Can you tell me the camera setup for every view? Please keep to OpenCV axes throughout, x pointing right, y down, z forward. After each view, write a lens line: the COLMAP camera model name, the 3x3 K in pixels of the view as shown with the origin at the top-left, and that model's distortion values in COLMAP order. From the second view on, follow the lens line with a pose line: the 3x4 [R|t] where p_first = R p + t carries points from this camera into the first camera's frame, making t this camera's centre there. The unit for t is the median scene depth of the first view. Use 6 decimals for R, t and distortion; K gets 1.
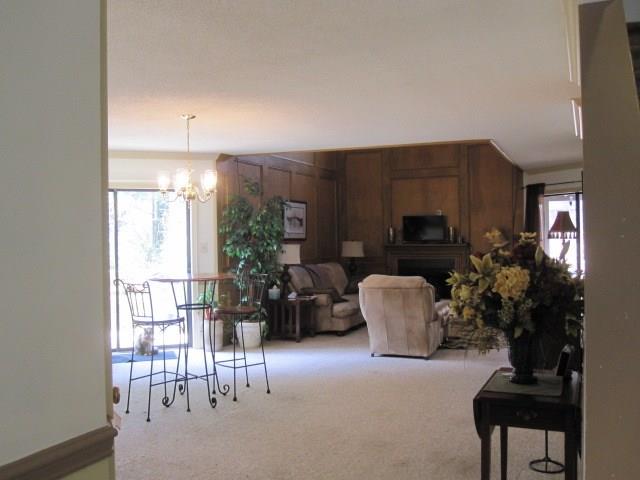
lens RADIAL K [[630.2, 0, 321.9], [0, 630.2, 239.0], [0, 0, 1]] dist [-0.068228, 0.000000]
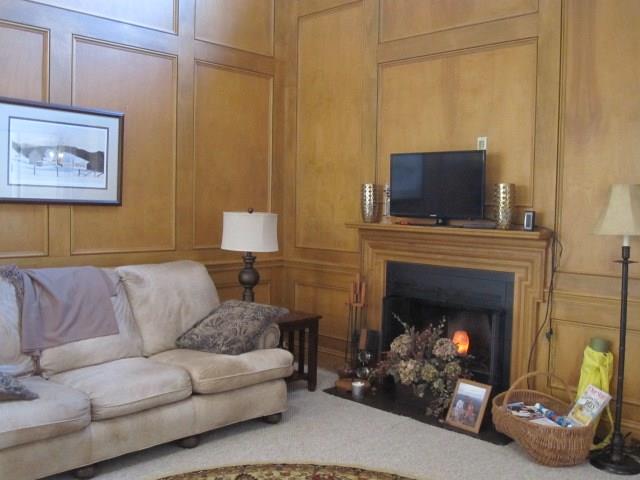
lens RADIAL K [[630.2, 0, 317.2], [0, 630.2, 239.8], [0, 0, 1]] dist [-0.068228, 0.000000]
pose [[0.932228, 0.052960, -0.357974, 0.233629], [-0.035133, 0.997805, 0.056128, -0.003208], [0.360161, -0.039747, 0.932043, 0.625125]]
